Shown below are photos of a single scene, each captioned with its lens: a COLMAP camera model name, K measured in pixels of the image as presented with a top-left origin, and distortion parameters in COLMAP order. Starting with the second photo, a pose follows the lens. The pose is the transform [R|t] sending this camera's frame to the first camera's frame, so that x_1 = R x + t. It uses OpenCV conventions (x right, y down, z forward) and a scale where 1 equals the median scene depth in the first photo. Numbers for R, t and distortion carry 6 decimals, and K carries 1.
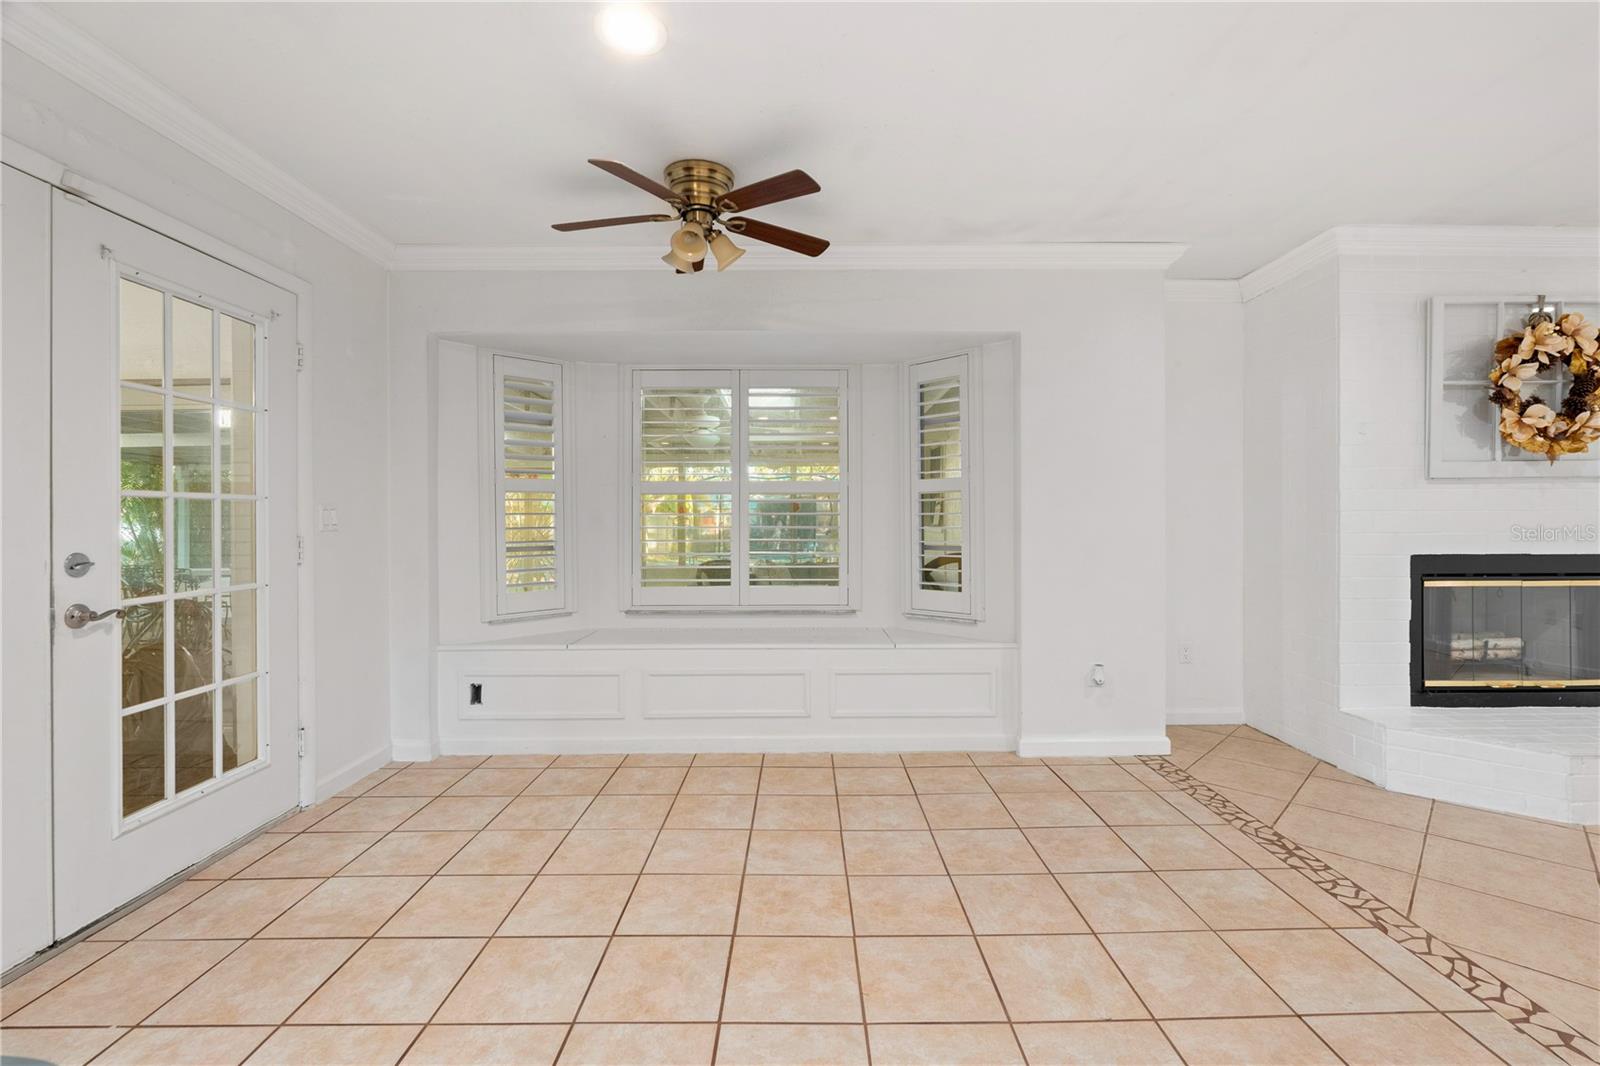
lens RADIAL K [[707.1, 0, 802.1], [0, 707.1, 523.0], [0, 0, 1]] dist [-0.004458, 0.001278]
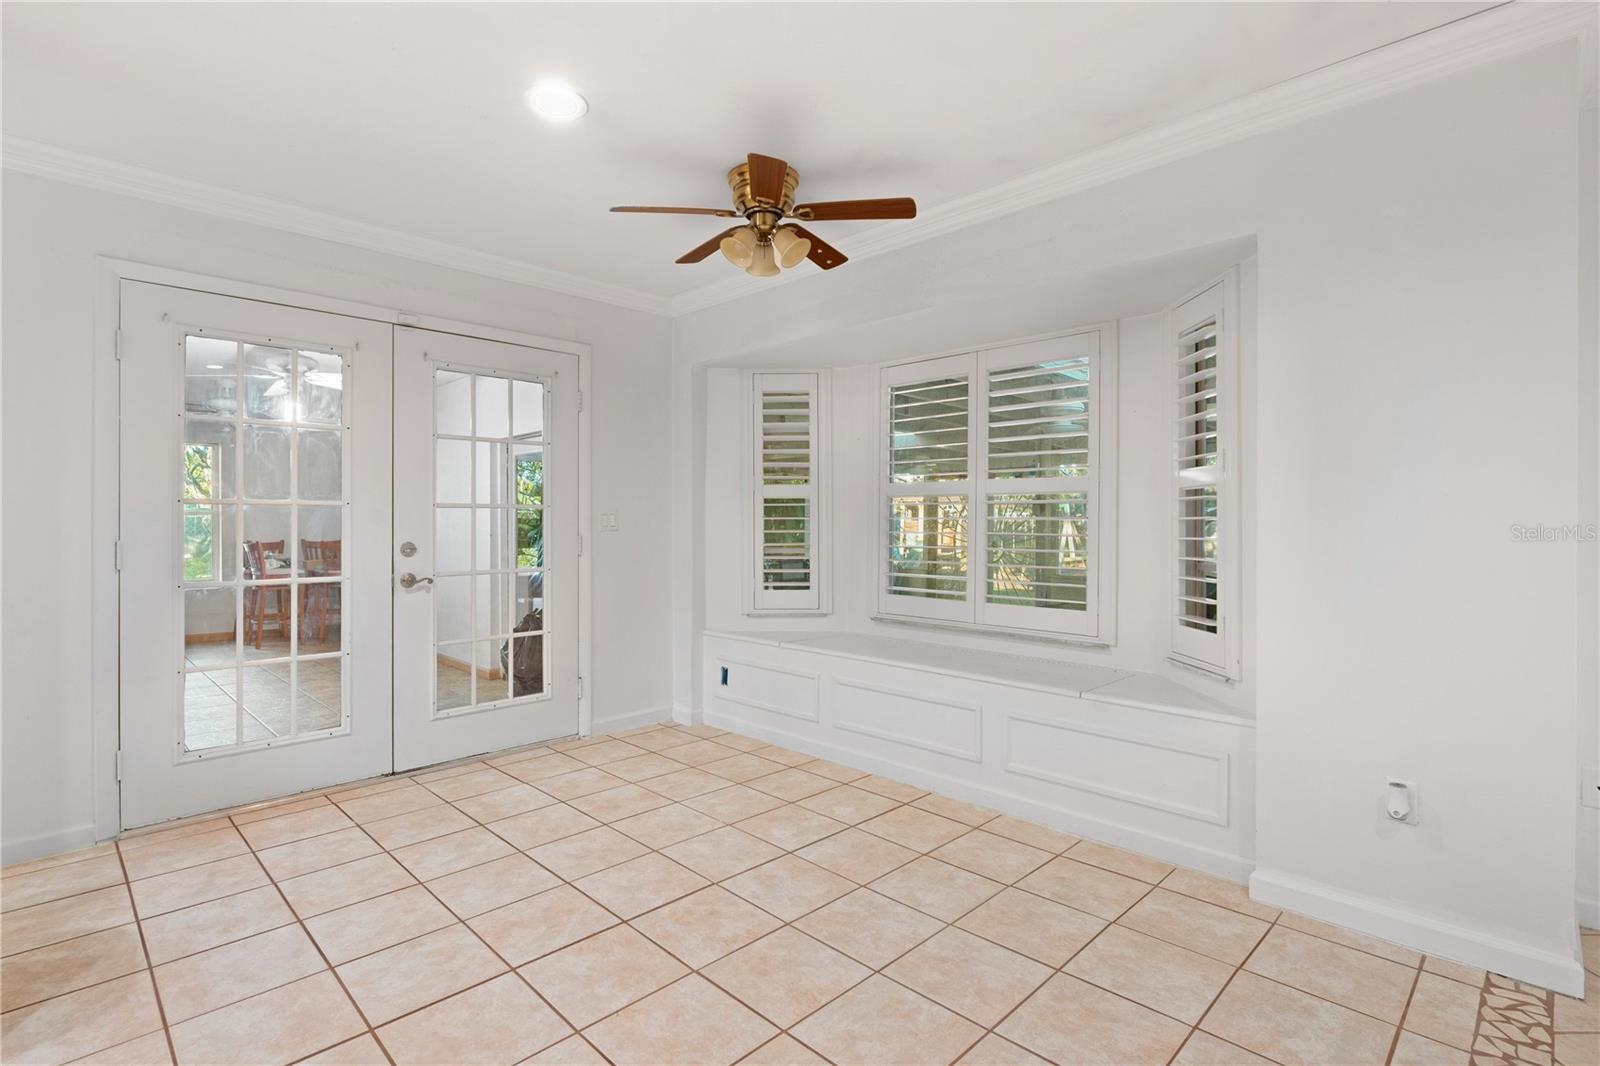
lens RADIAL K [[766.1, 0, 792.5], [0, 766.1, 529.1], [0, 0, 1]] dist [-0.005143, 0.001539]
pose [[0.703541, 0.012297, -0.710548, 0.563710], [-0.008537, 0.999924, 0.008852, -0.007782], [0.710603, -0.000162, 0.703593, 0.240974]]
